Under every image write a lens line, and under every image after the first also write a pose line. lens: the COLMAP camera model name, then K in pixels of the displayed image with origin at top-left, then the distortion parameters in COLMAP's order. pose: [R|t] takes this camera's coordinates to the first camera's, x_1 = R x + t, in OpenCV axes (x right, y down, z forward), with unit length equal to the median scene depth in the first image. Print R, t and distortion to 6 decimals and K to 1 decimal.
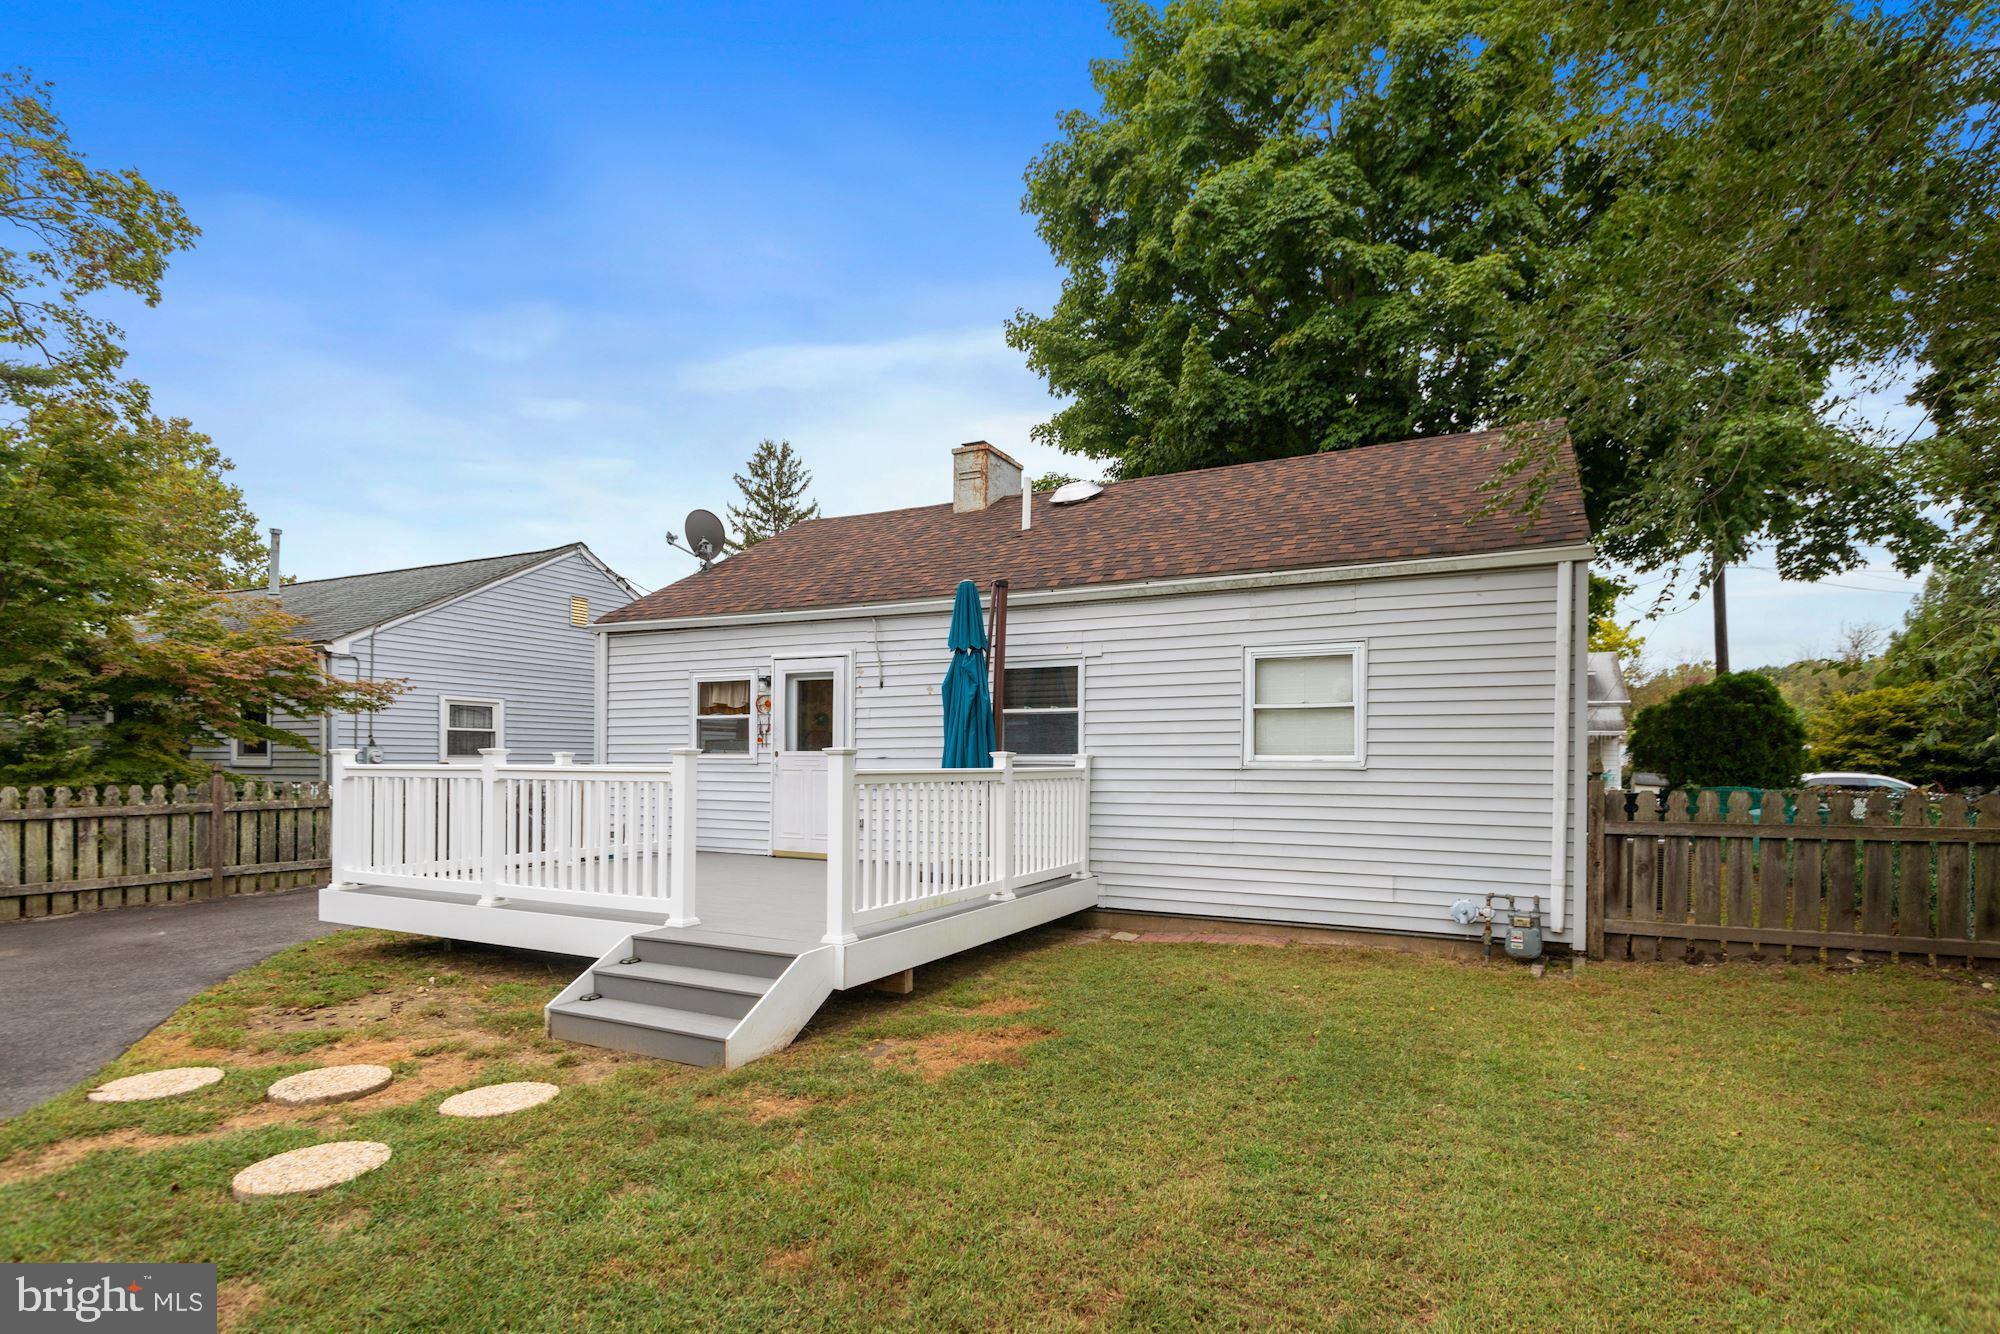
lens RADIAL K [[905.2, 0, 998.0], [0, 905.2, 782.4], [0, 0, 1]] dist [0.012535, -0.000303]
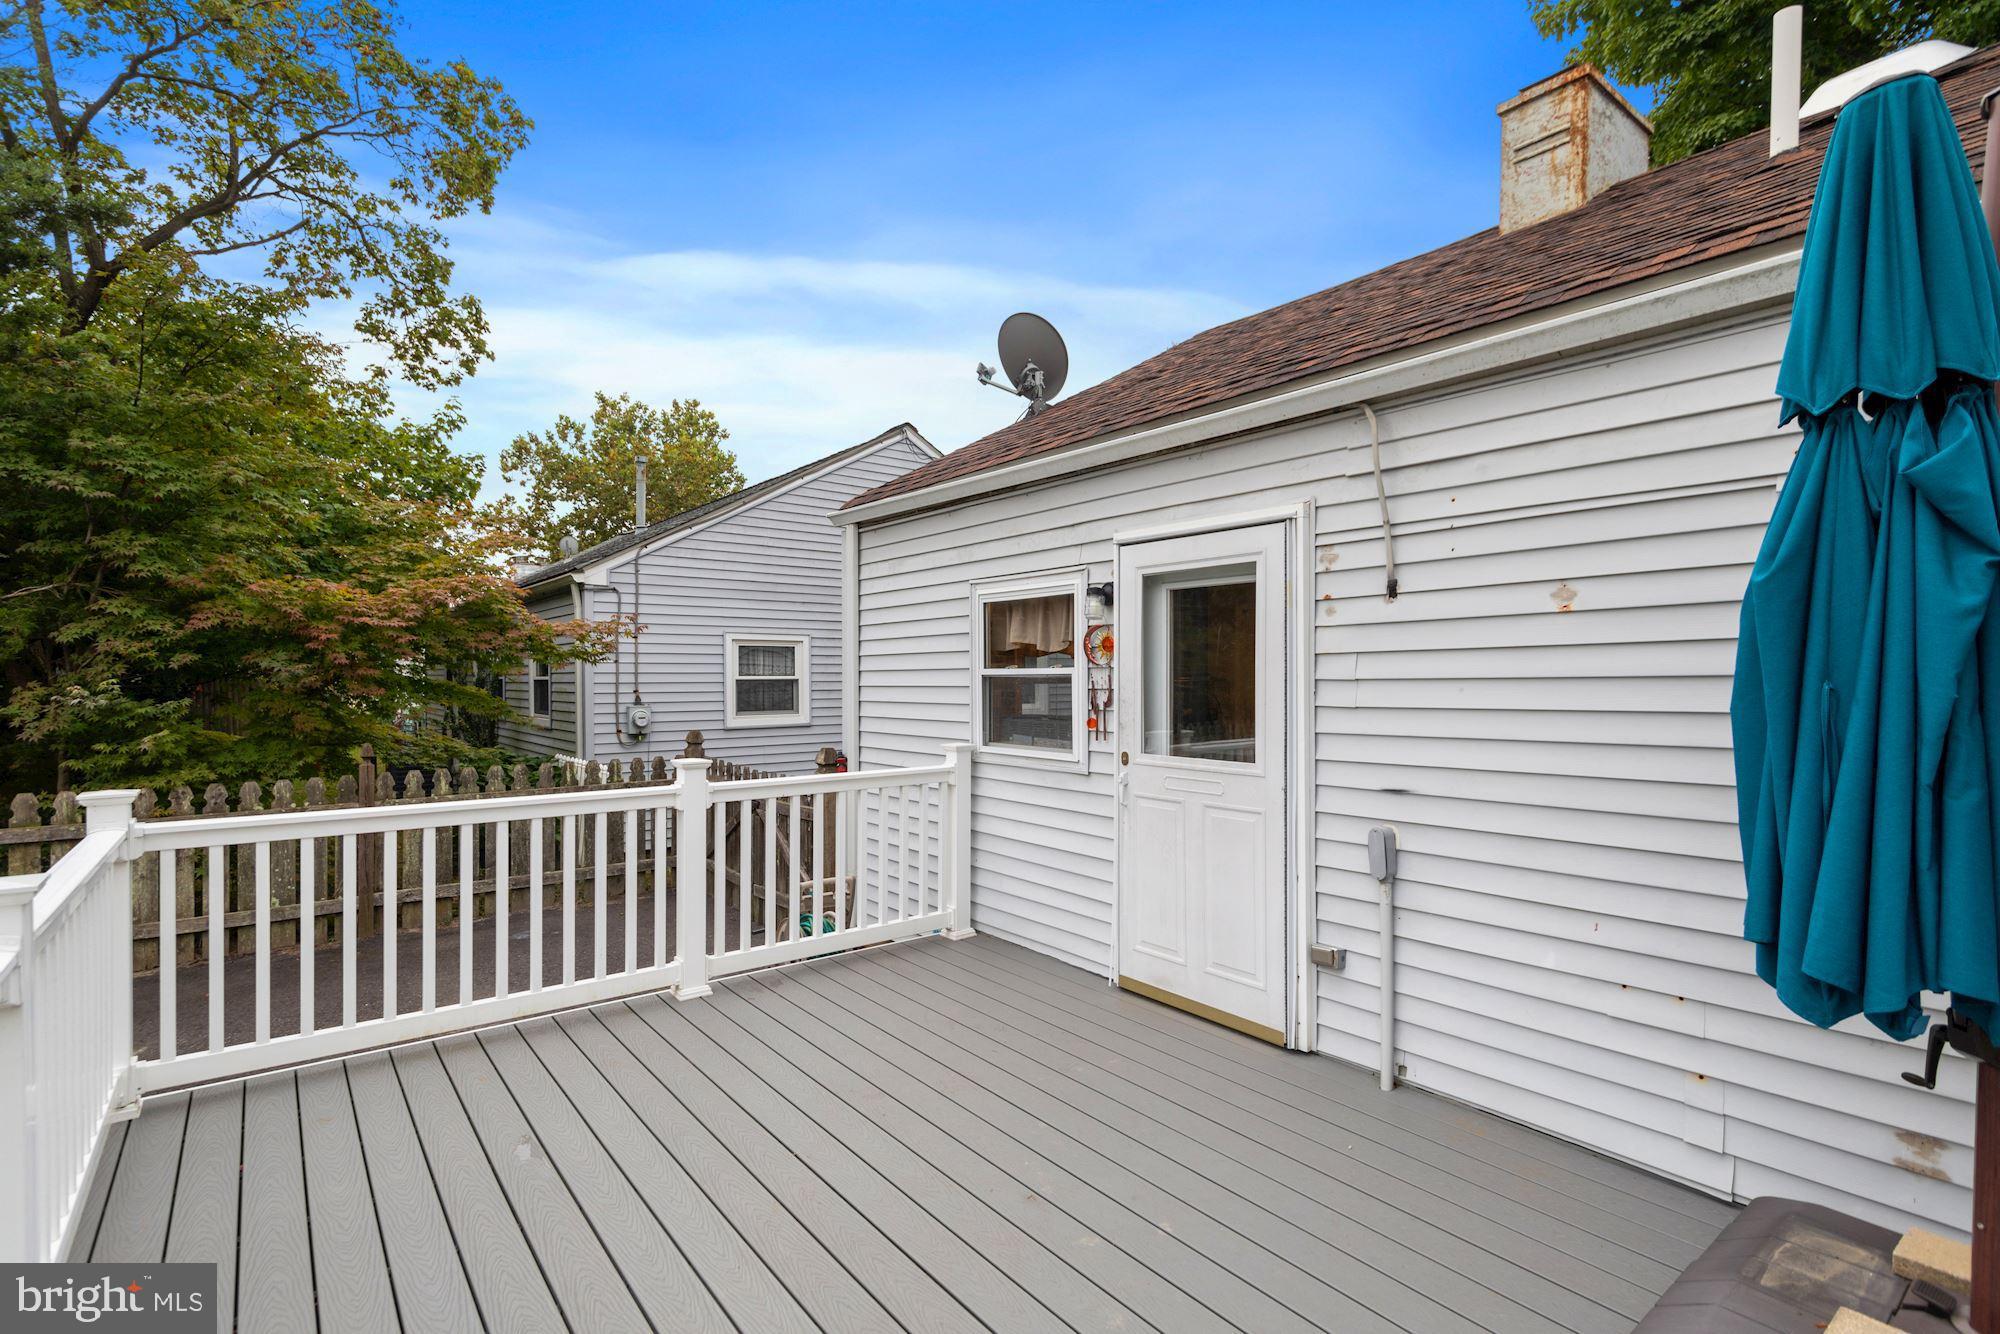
lens RADIAL K [[916.3, 0, 1025.1], [0, 916.3, 675.9], [0, 0, 1]] dist [0.008427, -0.000190]
pose [[0.914611, -0.008499, -0.404245, -0.108276], [-0.001818, 0.999682, -0.025132, -0.059970], [0.404330, 0.023721, 0.914305, 0.571405]]
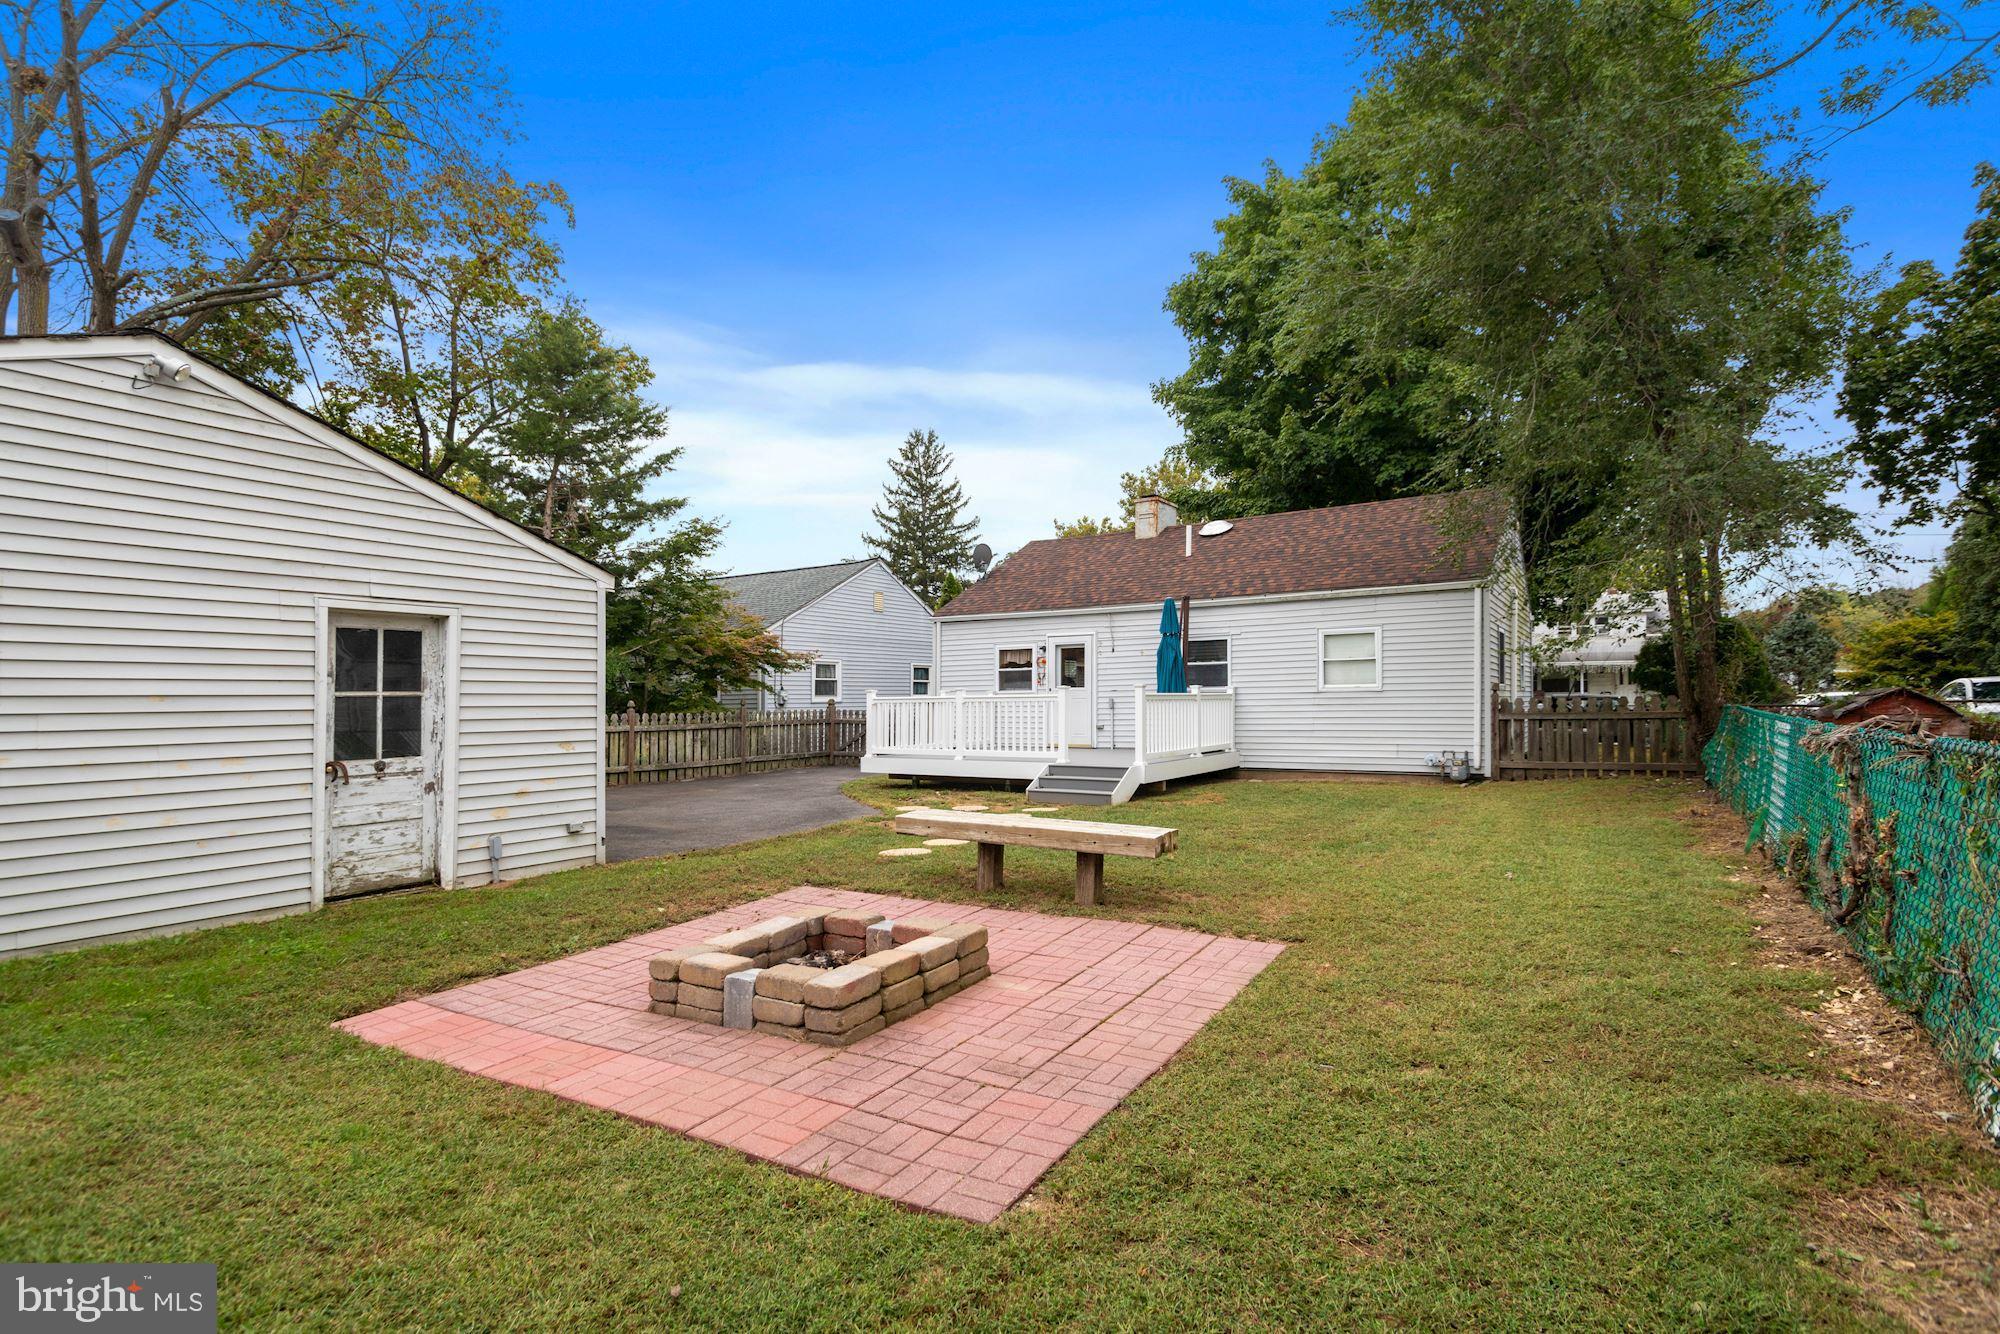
lens RADIAL K [[843.3, 0, 1019.8], [0, 843.3, 726.8], [0, 0, 1]] dist [0.021784, 0.000089]
pose [[0.995303, -0.013749, -0.095832, -0.145592], [0.014596, 0.999860, 0.008145, 0.026973], [0.095706, -0.009506, 0.995364, -0.654378]]
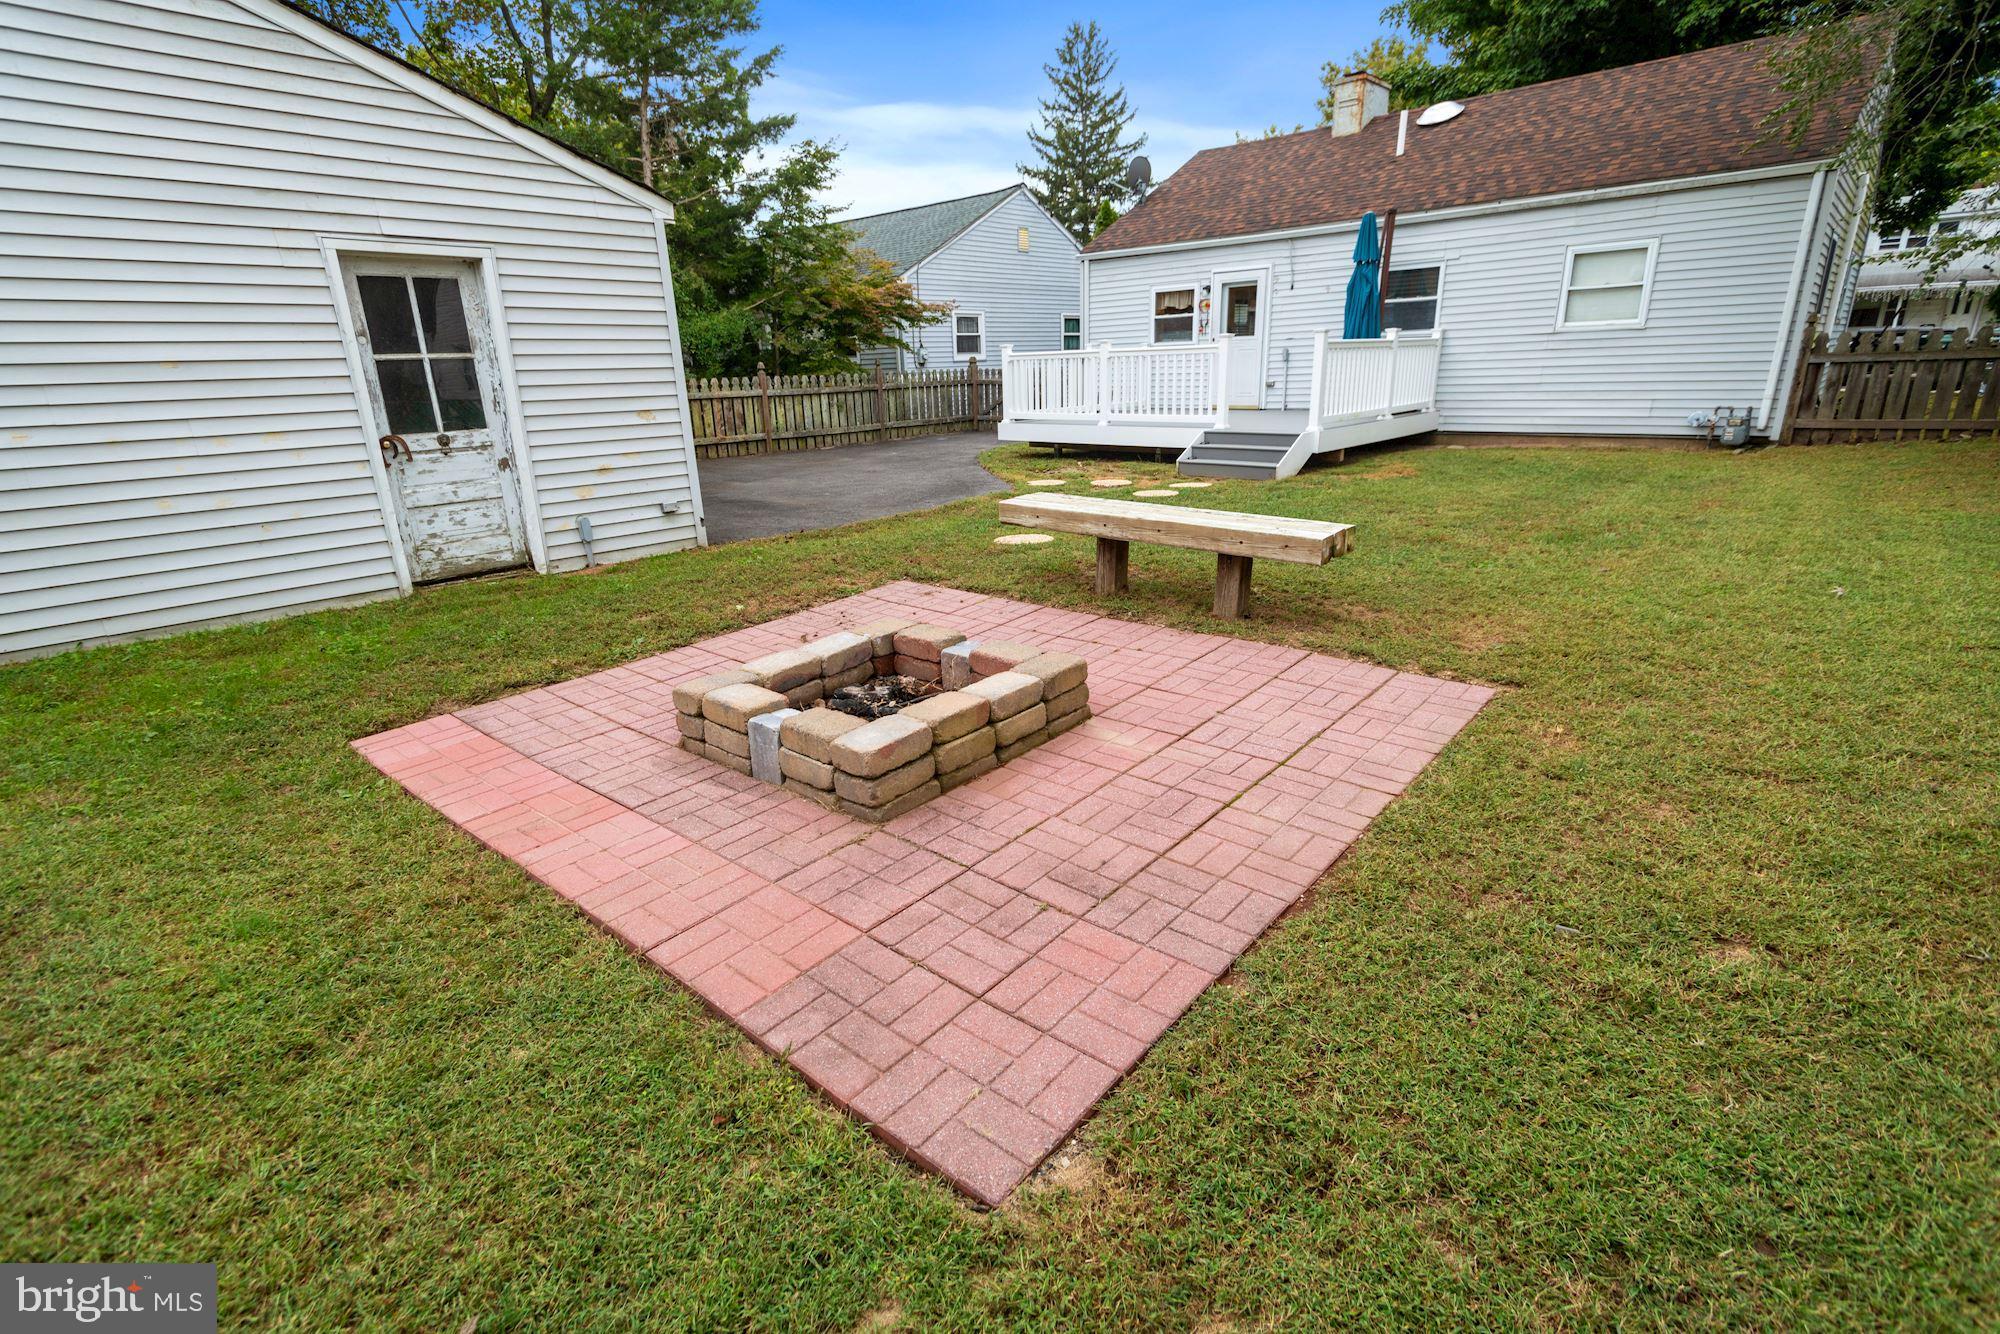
lens RADIAL K [[839.3, 0, 1045.3], [0, 839.3, 631.0], [0, 0, 1]] dist [0.024727, -0.006514]
pose [[0.966652, 0.044651, -0.252169, -0.137400], [0.029908, 0.958261, 0.284325, 0.026951], [0.254339, -0.282386, 0.924970, -0.533771]]
